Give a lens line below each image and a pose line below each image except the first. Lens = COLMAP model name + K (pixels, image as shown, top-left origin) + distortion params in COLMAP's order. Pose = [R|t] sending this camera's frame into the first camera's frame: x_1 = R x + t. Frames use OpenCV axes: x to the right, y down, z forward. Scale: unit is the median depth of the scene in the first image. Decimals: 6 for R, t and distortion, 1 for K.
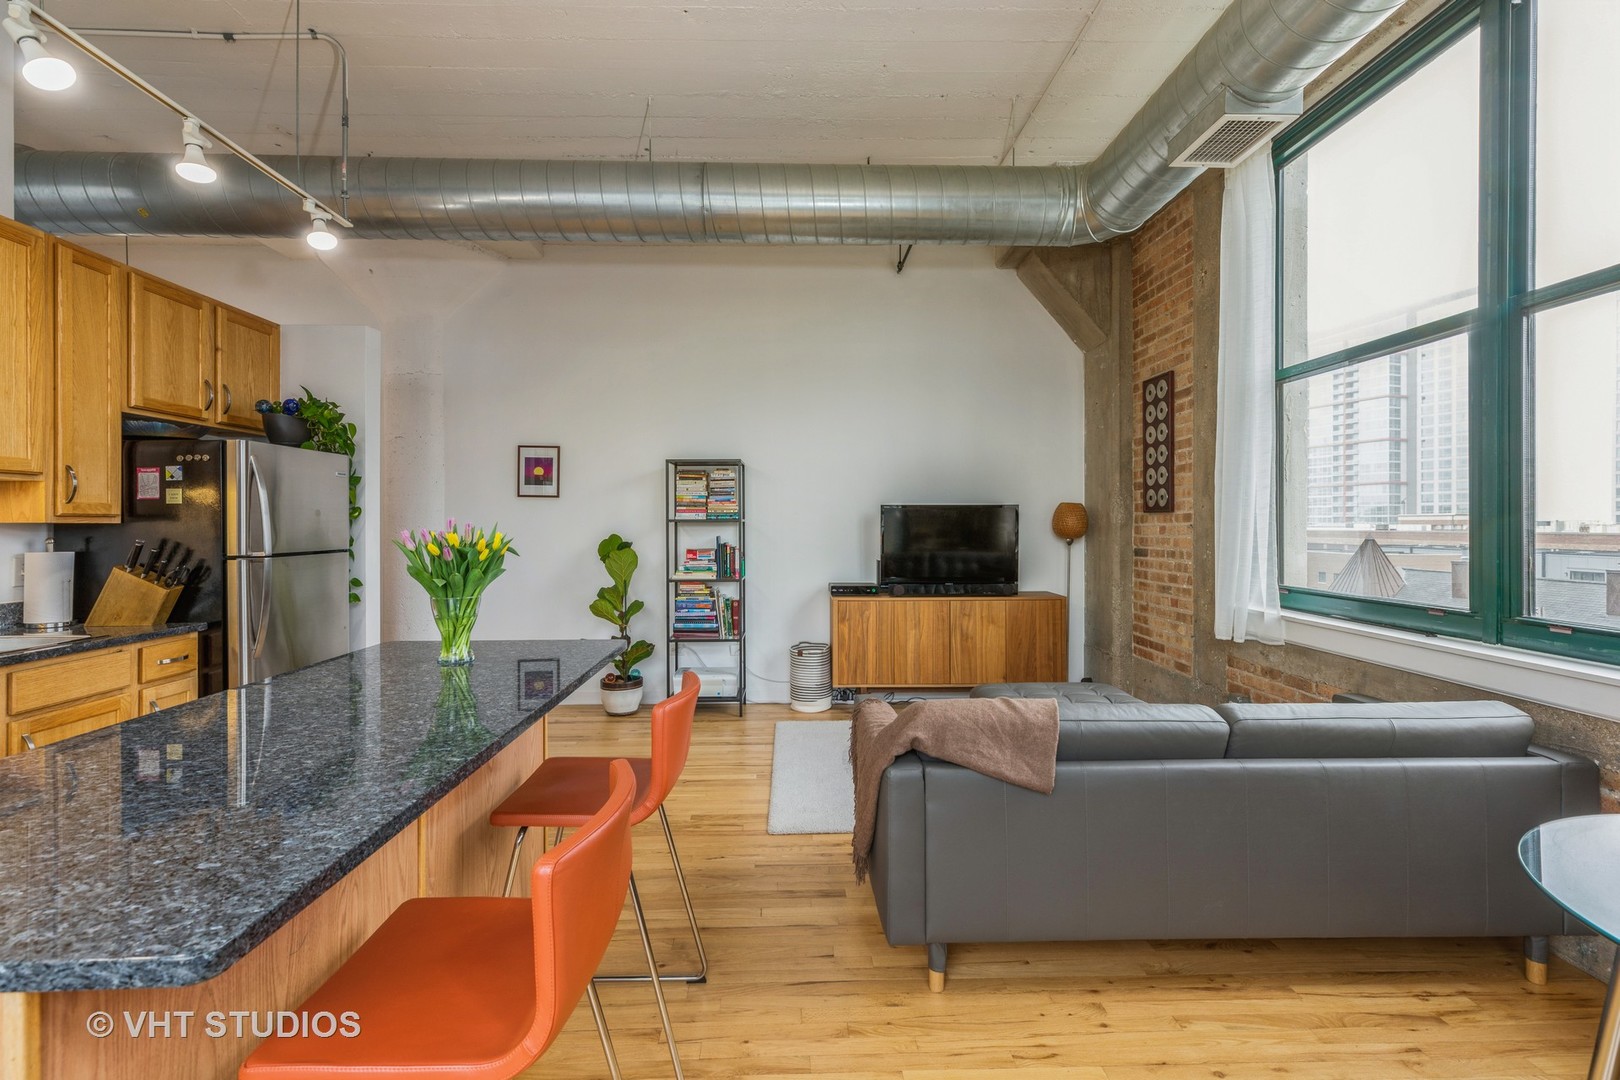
lens RADIAL K [[743.8, 0, 809.8], [0, 743.8, 537.6], [0, 0, 1]] dist [-0.001127, -0.000136]
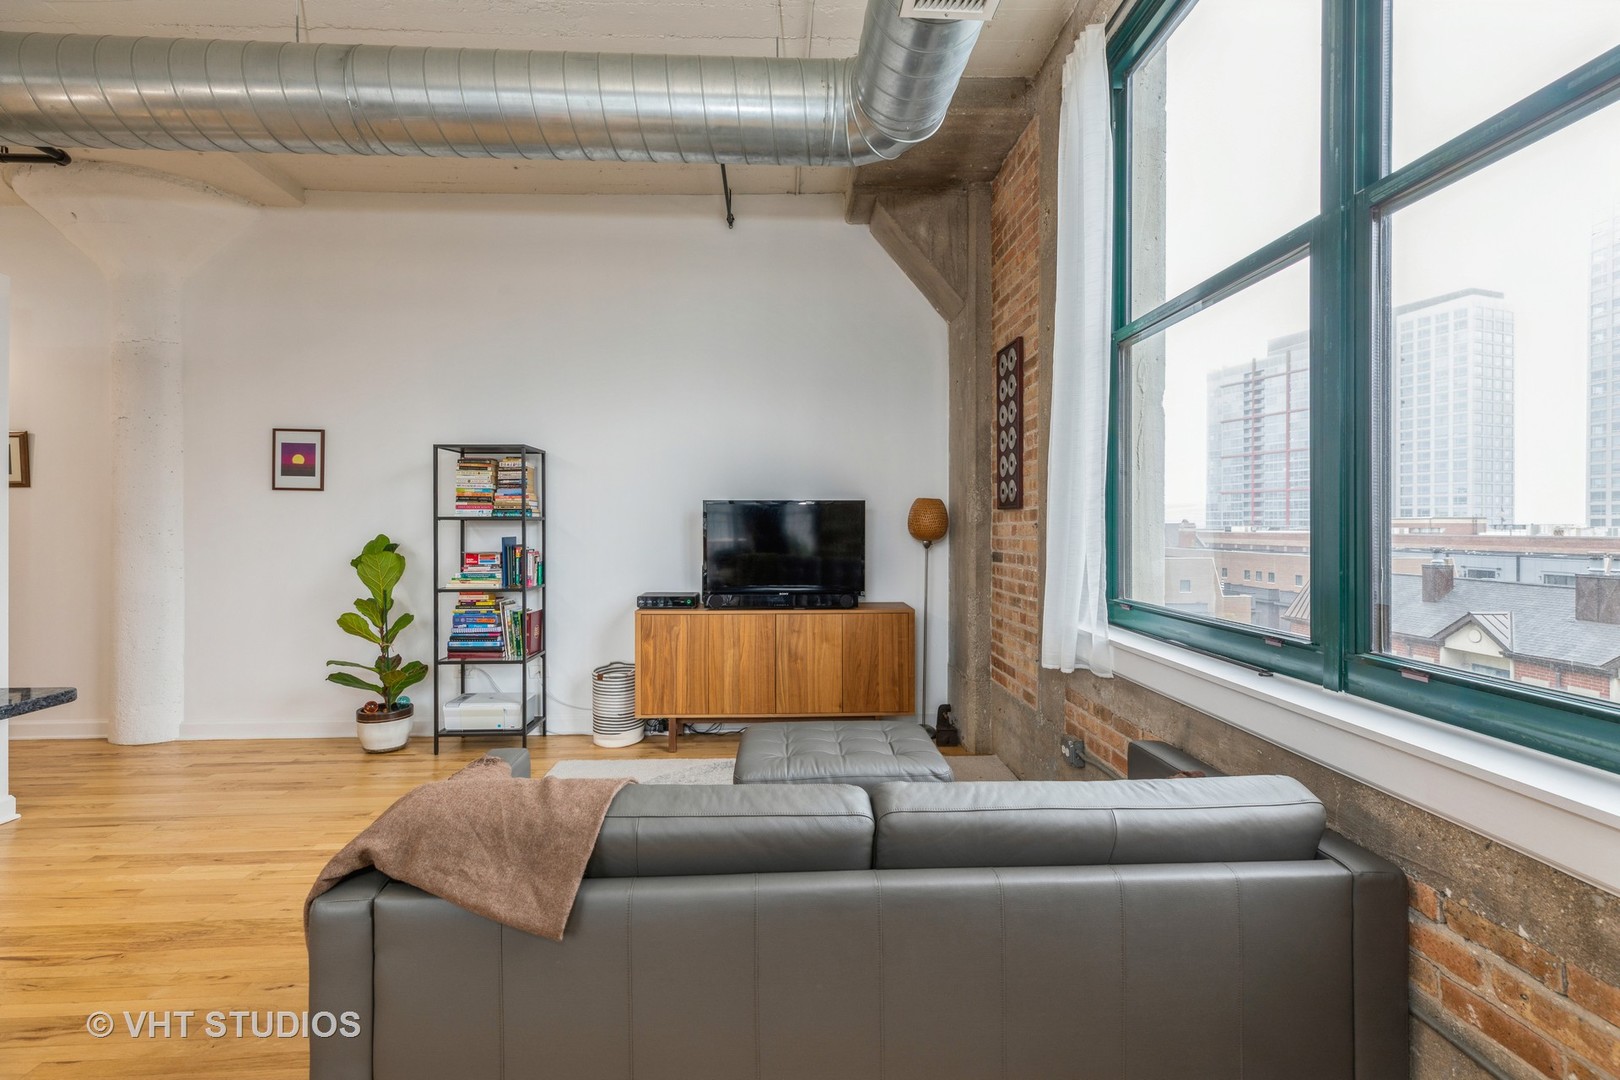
lens RADIAL K [[747.7, 0, 810.0], [0, 747.7, 540.0], [0, 0, 1]] dist [0.000129, -0.000140]
pose [[0.999817, 0.001395, 0.019105, 0.210600], [-0.001397, 0.999999, 0.000043, 0.001019], [-0.019105, -0.000069, 0.999817, 0.156033]]
